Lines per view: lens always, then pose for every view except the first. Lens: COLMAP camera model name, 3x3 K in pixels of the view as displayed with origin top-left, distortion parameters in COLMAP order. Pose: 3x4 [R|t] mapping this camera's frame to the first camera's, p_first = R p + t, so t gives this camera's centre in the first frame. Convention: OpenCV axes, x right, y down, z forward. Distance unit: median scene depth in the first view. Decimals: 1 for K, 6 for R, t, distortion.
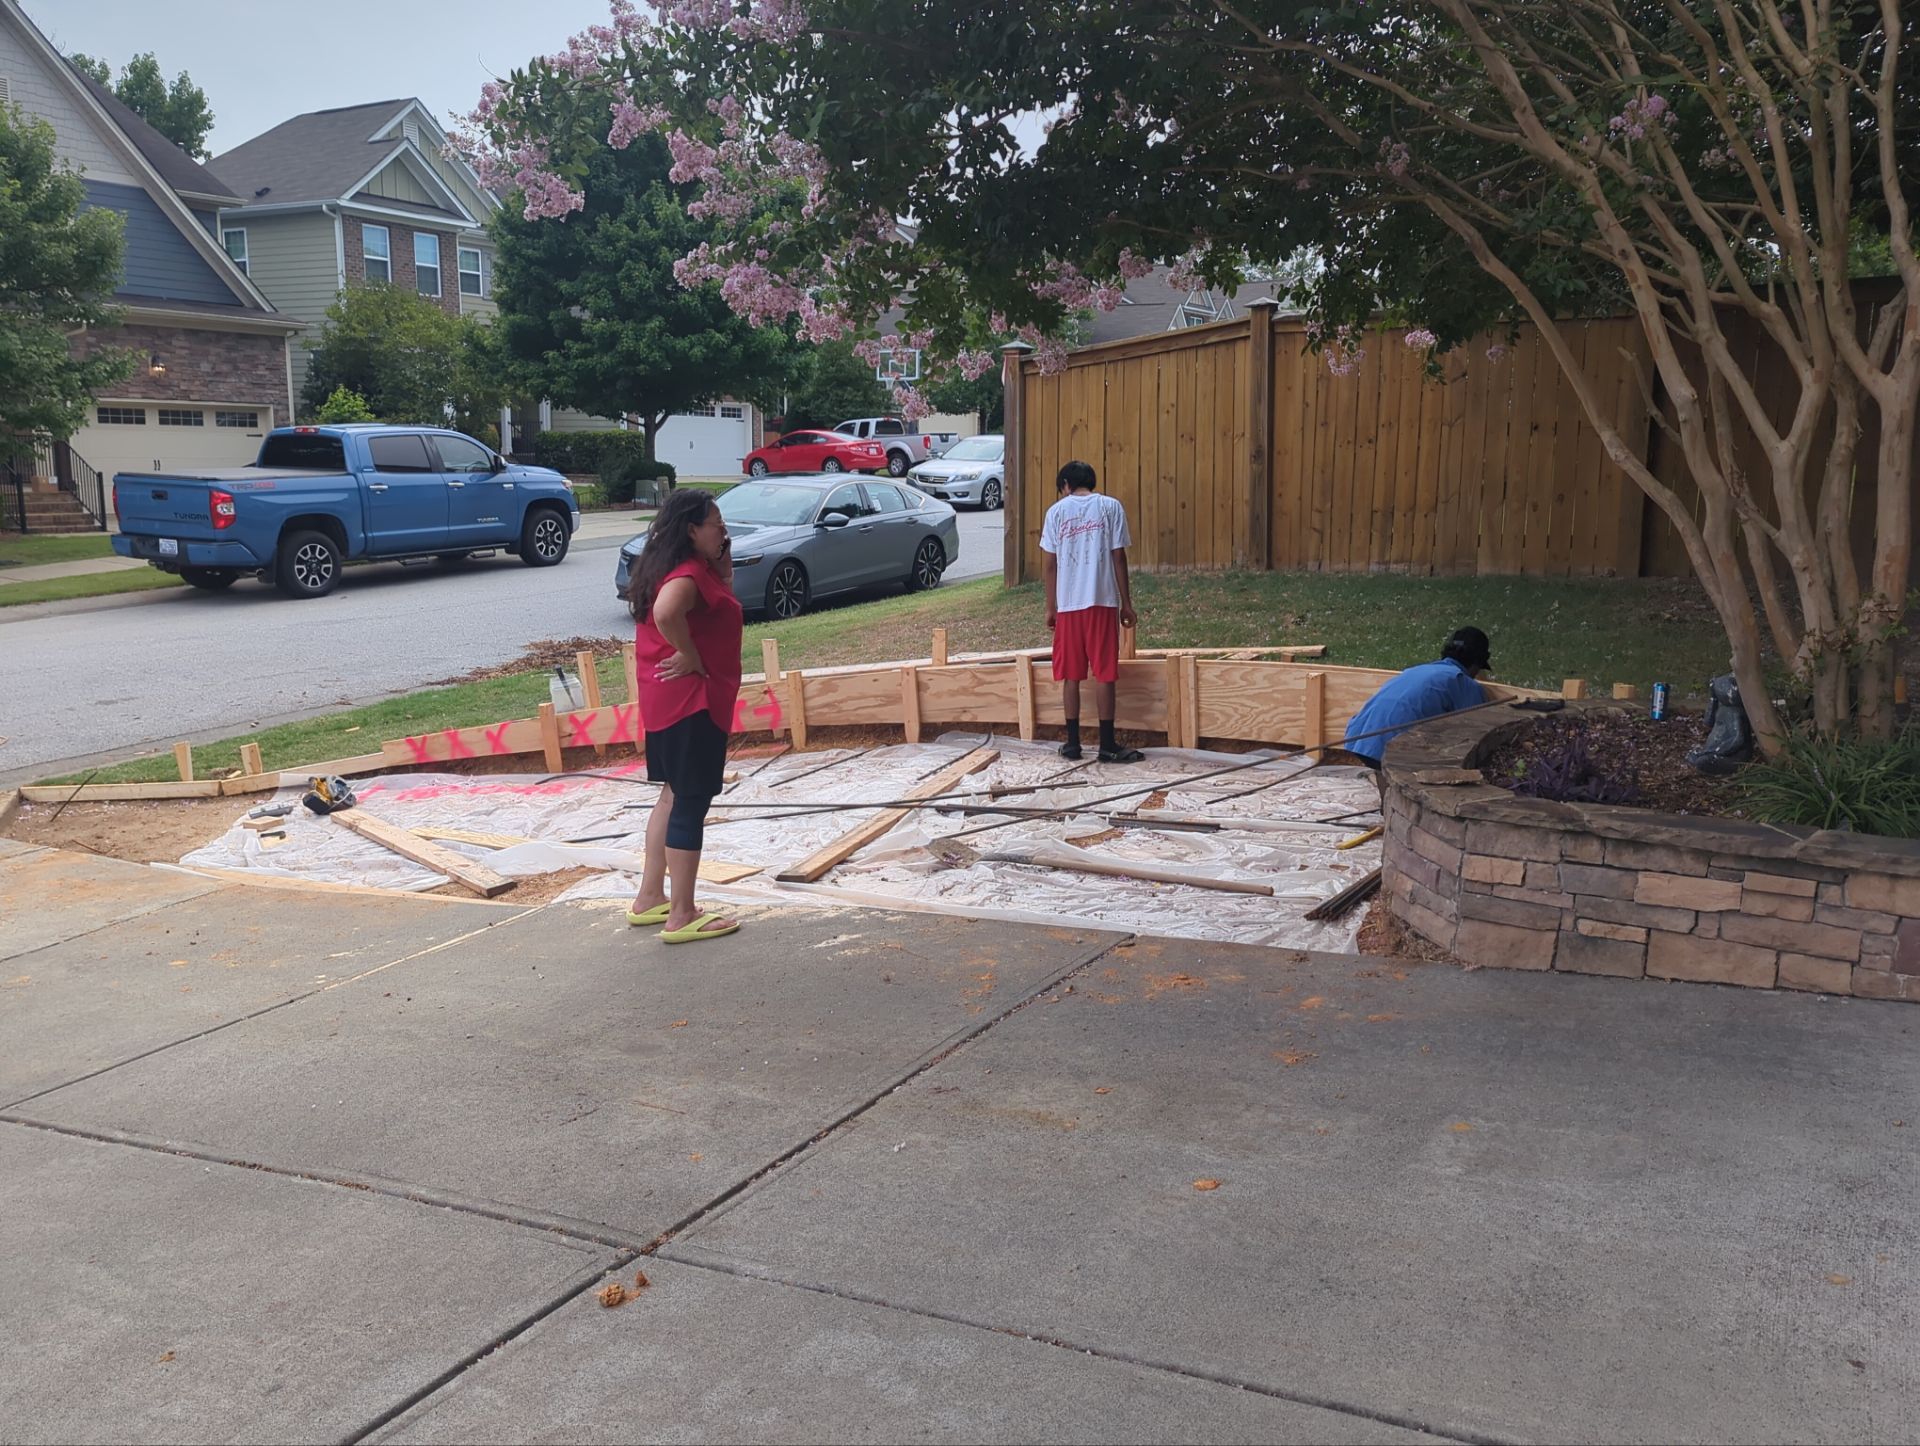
lens RADIAL K [[1557.2, 0, 973.8], [0, 1557.2, 728.8], [0, 0, 1]] dist [0.079740, -0.060340]
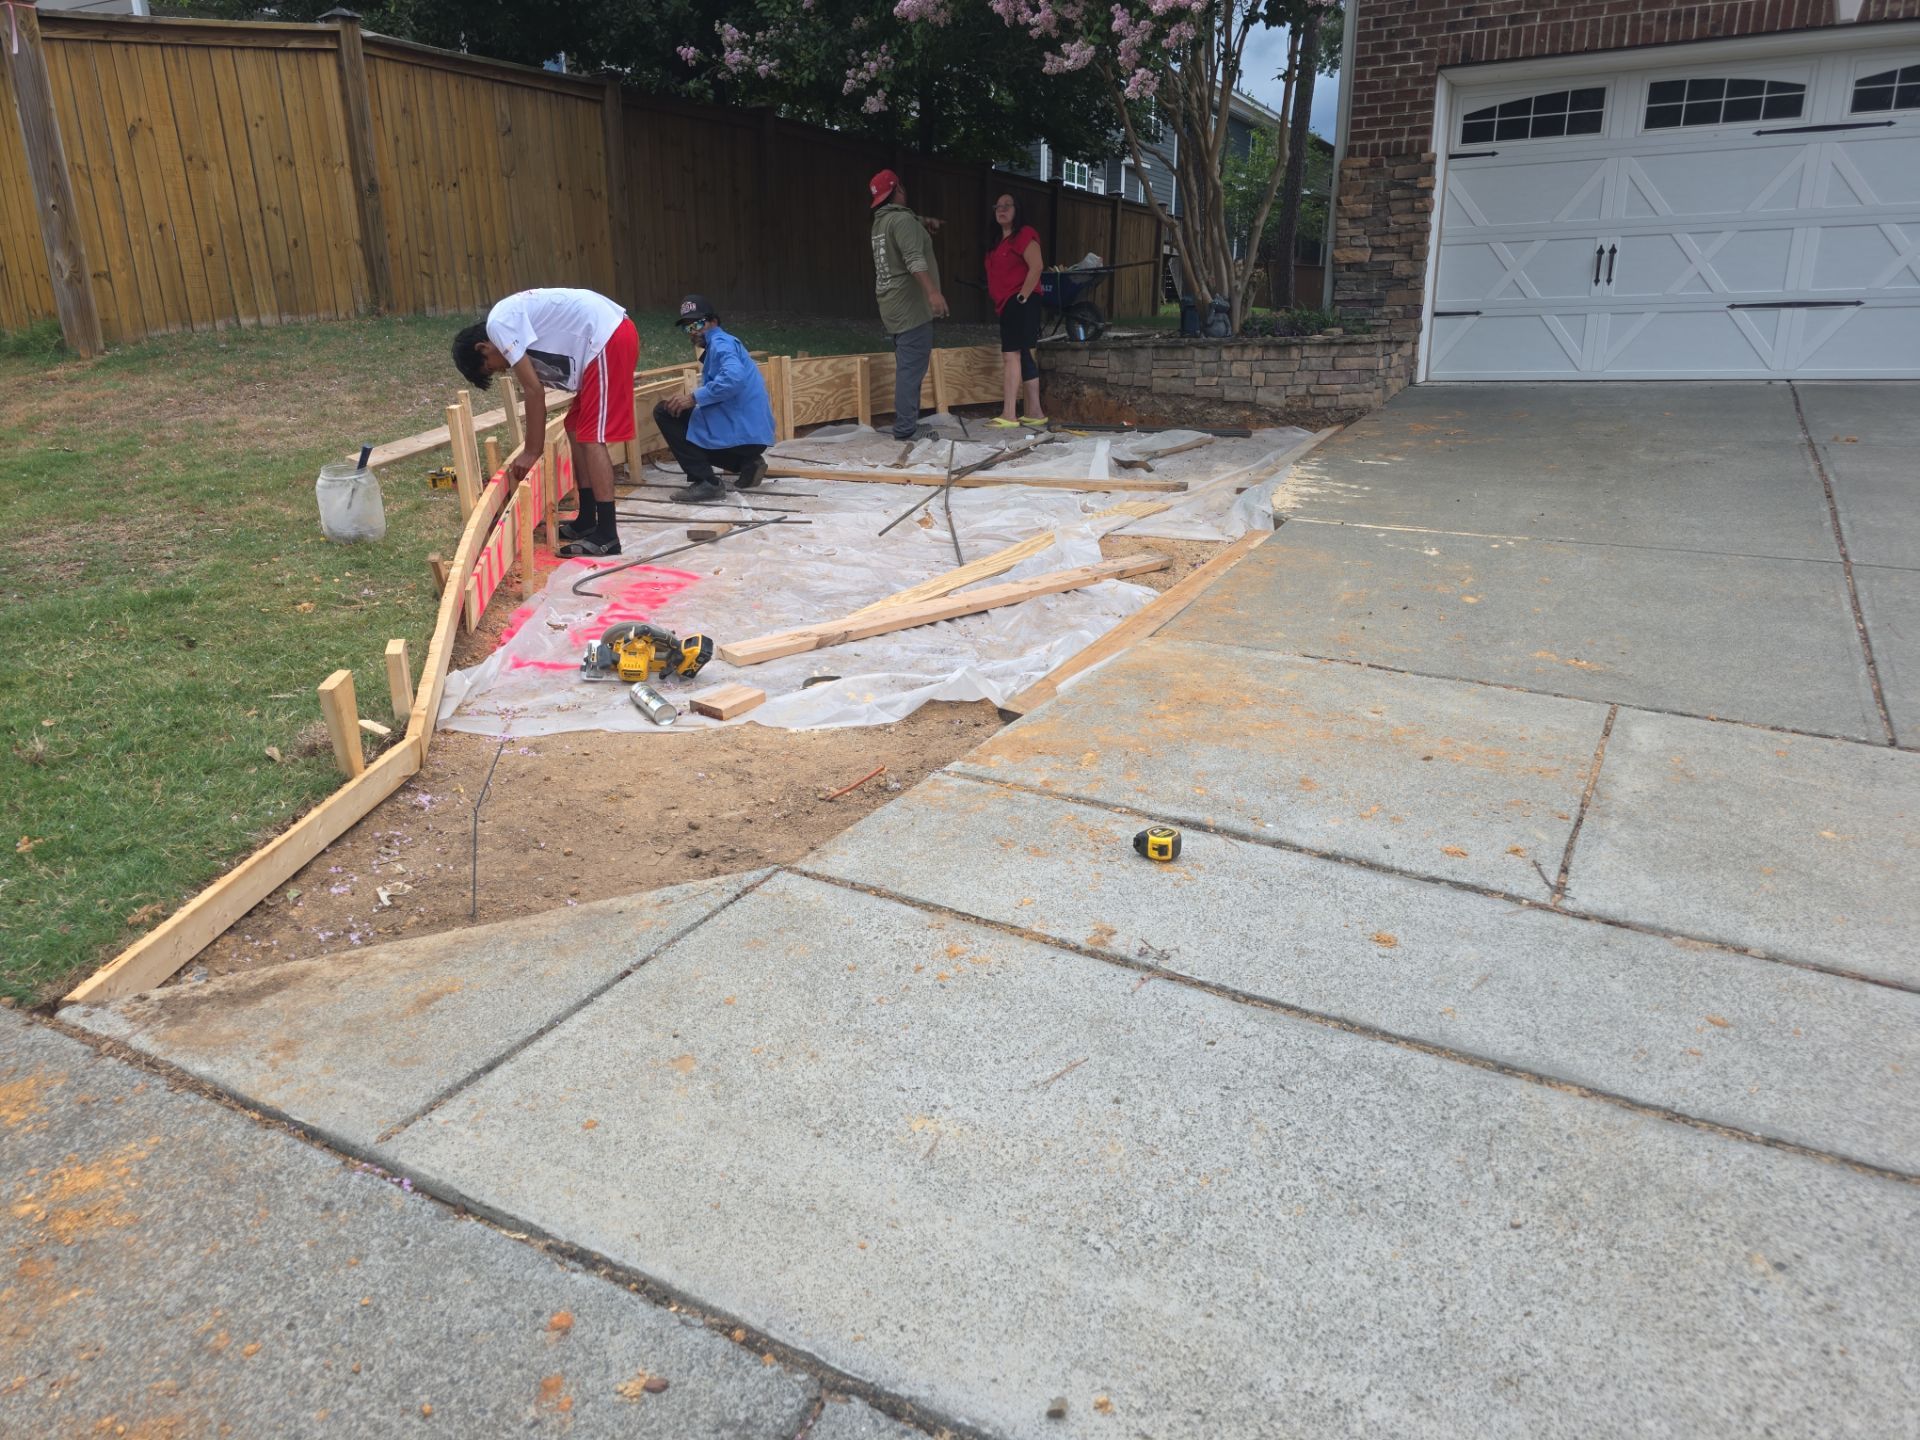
lens RADIAL K [[1297.7, 0, 952.0], [0, 1297.7, 736.5], [0, 0, 1]] dist [0.051283, -0.043655]
pose [[-0.035920, -0.298948, 0.953593, -0.690784], [0.188701, 0.935015, 0.300232, -0.038935], [-0.981377, 0.190729, 0.022826, 0.709814]]
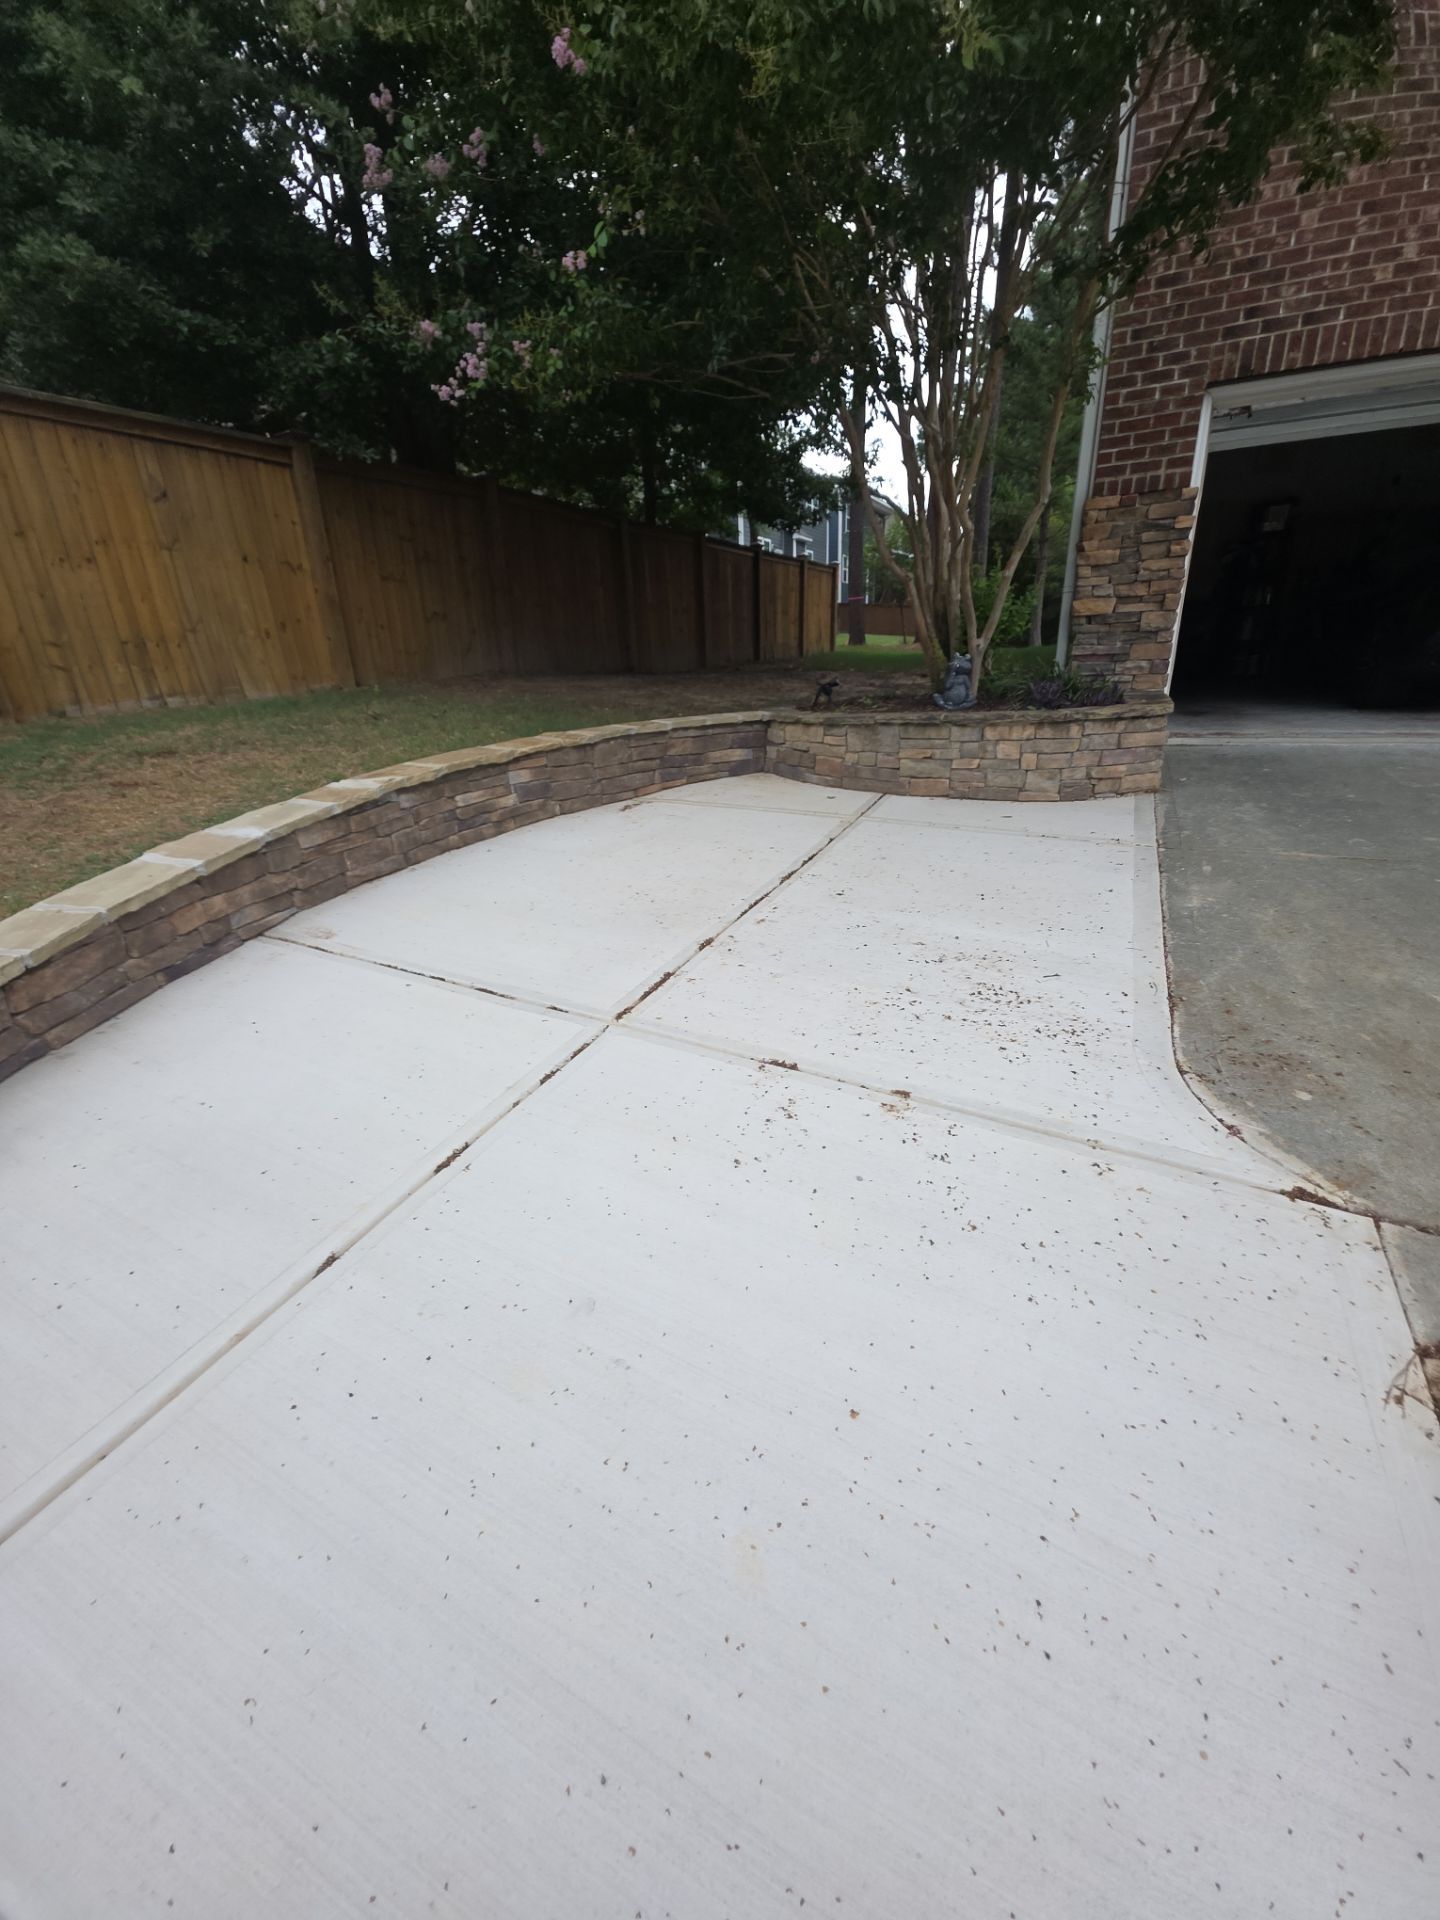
lens RADIAL K [[763.4, 0, 715.3], [0, 763.4, 957.1], [0, 0, 1]] dist [0.011872, -0.006499]
pose [[-0.071872, -0.372691, 0.925168, -0.265185], [0.220781, 0.898613, 0.379145, -0.064024], [-0.972672, 0.231509, 0.017698, 0.677846]]
